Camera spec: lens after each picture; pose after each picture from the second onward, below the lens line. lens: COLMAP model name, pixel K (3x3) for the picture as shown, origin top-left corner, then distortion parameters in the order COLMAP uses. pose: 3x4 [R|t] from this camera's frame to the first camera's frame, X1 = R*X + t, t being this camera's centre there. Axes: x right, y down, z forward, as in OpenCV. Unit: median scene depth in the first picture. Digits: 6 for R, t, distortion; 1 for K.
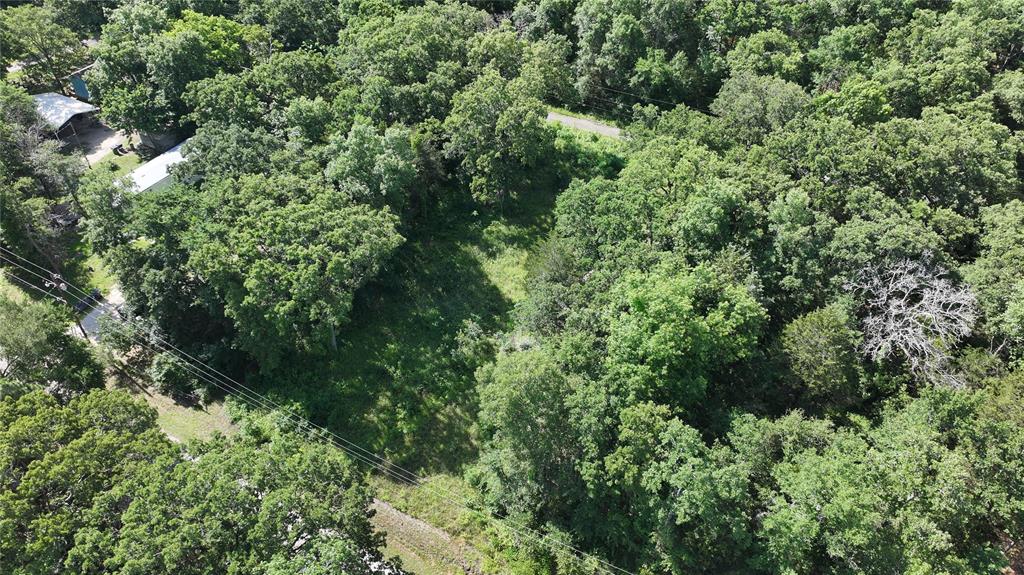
lens RADIAL K [[713.6, 0, 509.2], [0, 713.6, 282.8], [0, 0, 1]] dist [0.002511, 0.011638]
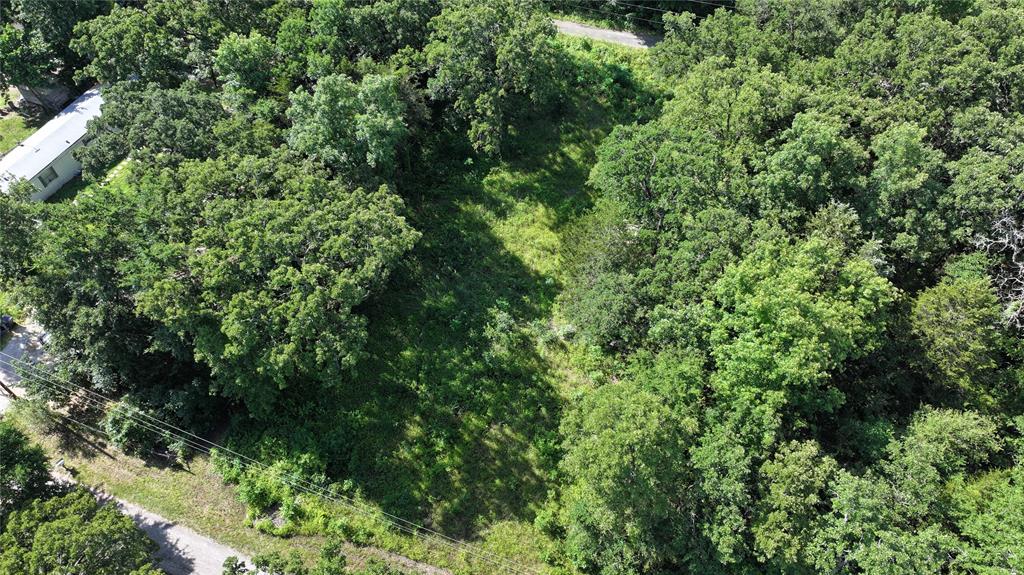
lens RADIAL K [[713.6, 0, 514.7], [0, 713.6, 281.3], [0, 0, 1]] dist [0.002511, 0.011638]
pose [[0.989660, -0.112343, 0.089173, -0.113163], [0.096657, 0.981703, 0.164060, -0.119924], [-0.105972, -0.153745, 0.982412, 0.215034]]
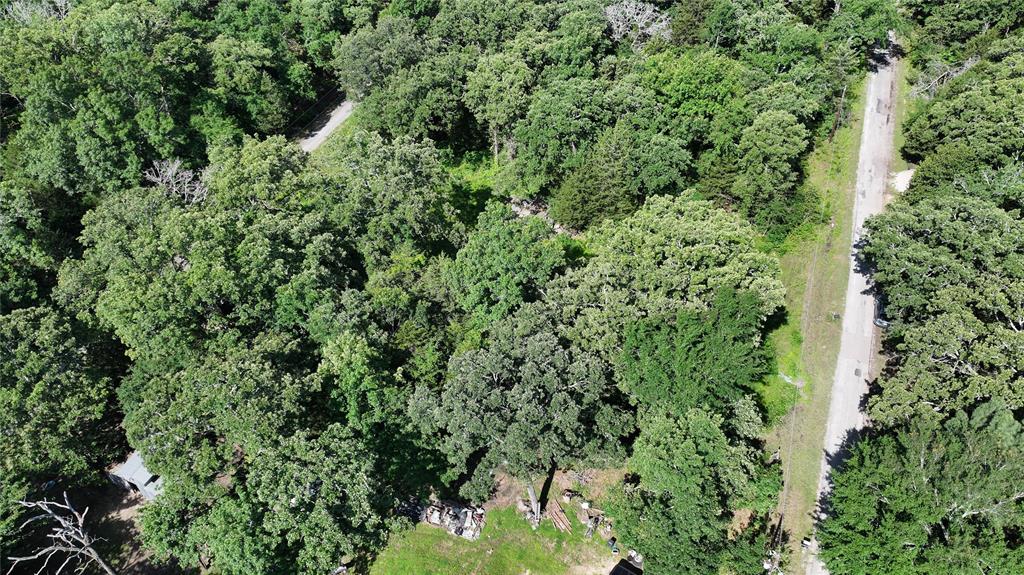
lens RADIAL K [[713.6, 0, 511.3], [0, 713.6, 285.3], [0, 0, 1]] dist [0.002511, 0.011638]
pose [[-0.107346, -0.668427, 0.735991, -0.915055], [0.679611, 0.490984, 0.545035, -0.665216], [-0.725676, 0.558695, 0.401565, 0.745282]]
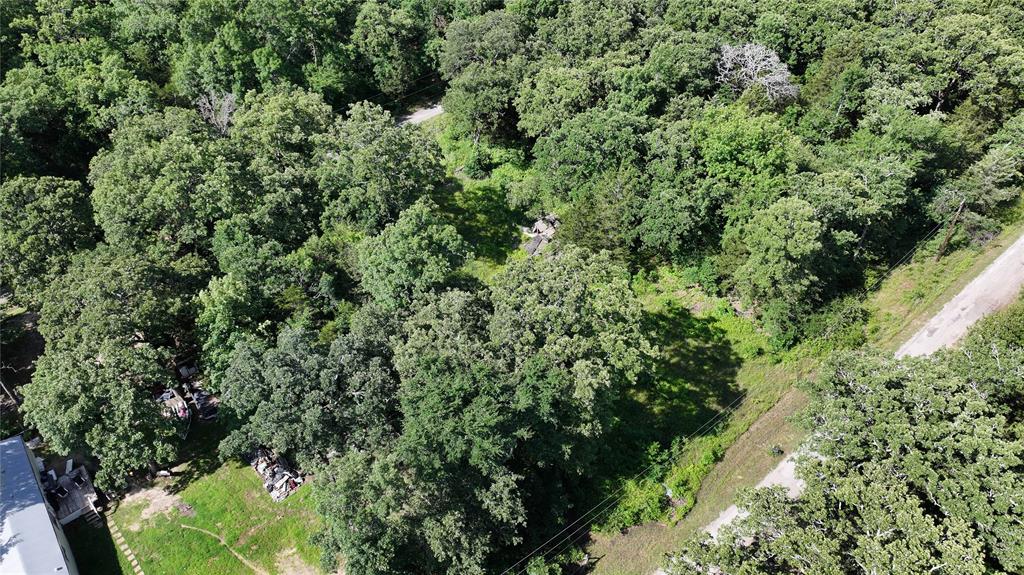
lens RADIAL K [[713.6, 0, 513.3], [0, 713.6, 283.9], [0, 0, 1]] dist [0.002511, 0.011638]
pose [[0.366239, -0.626465, 0.688049, -0.822707], [0.631741, 0.710297, 0.310454, -0.365823], [-0.683207, 0.320968, 0.655902, 0.412270]]
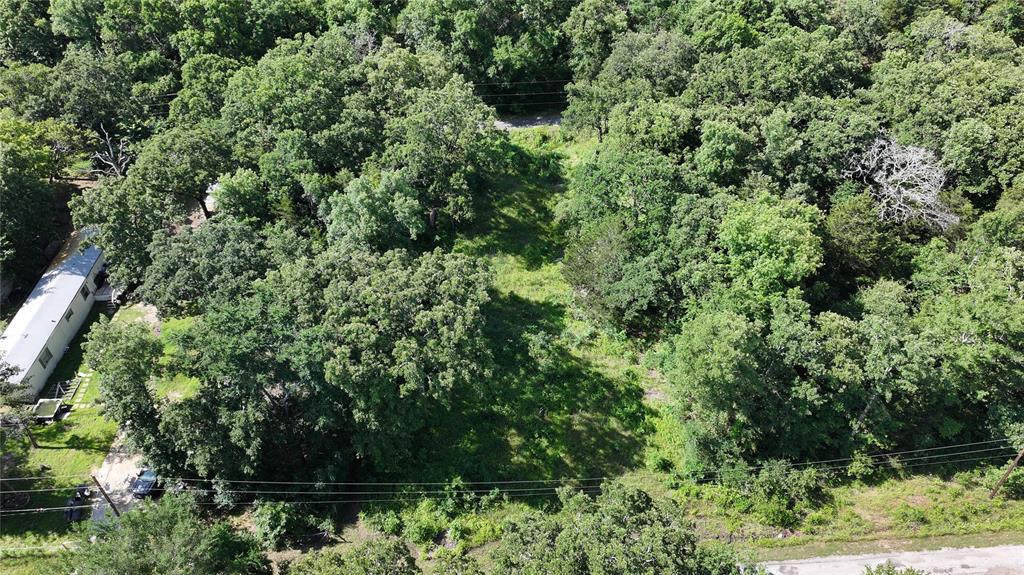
lens RADIAL K [[713.6, 0, 511.7], [0, 713.6, 284.2], [0, 0, 1]] dist [0.002511, 0.011638]
pose [[0.848872, -0.356469, 0.390314, -0.473690], [0.356792, 0.931209, 0.074496, -0.099321], [-0.390020, 0.076023, 0.917663, 0.110914]]
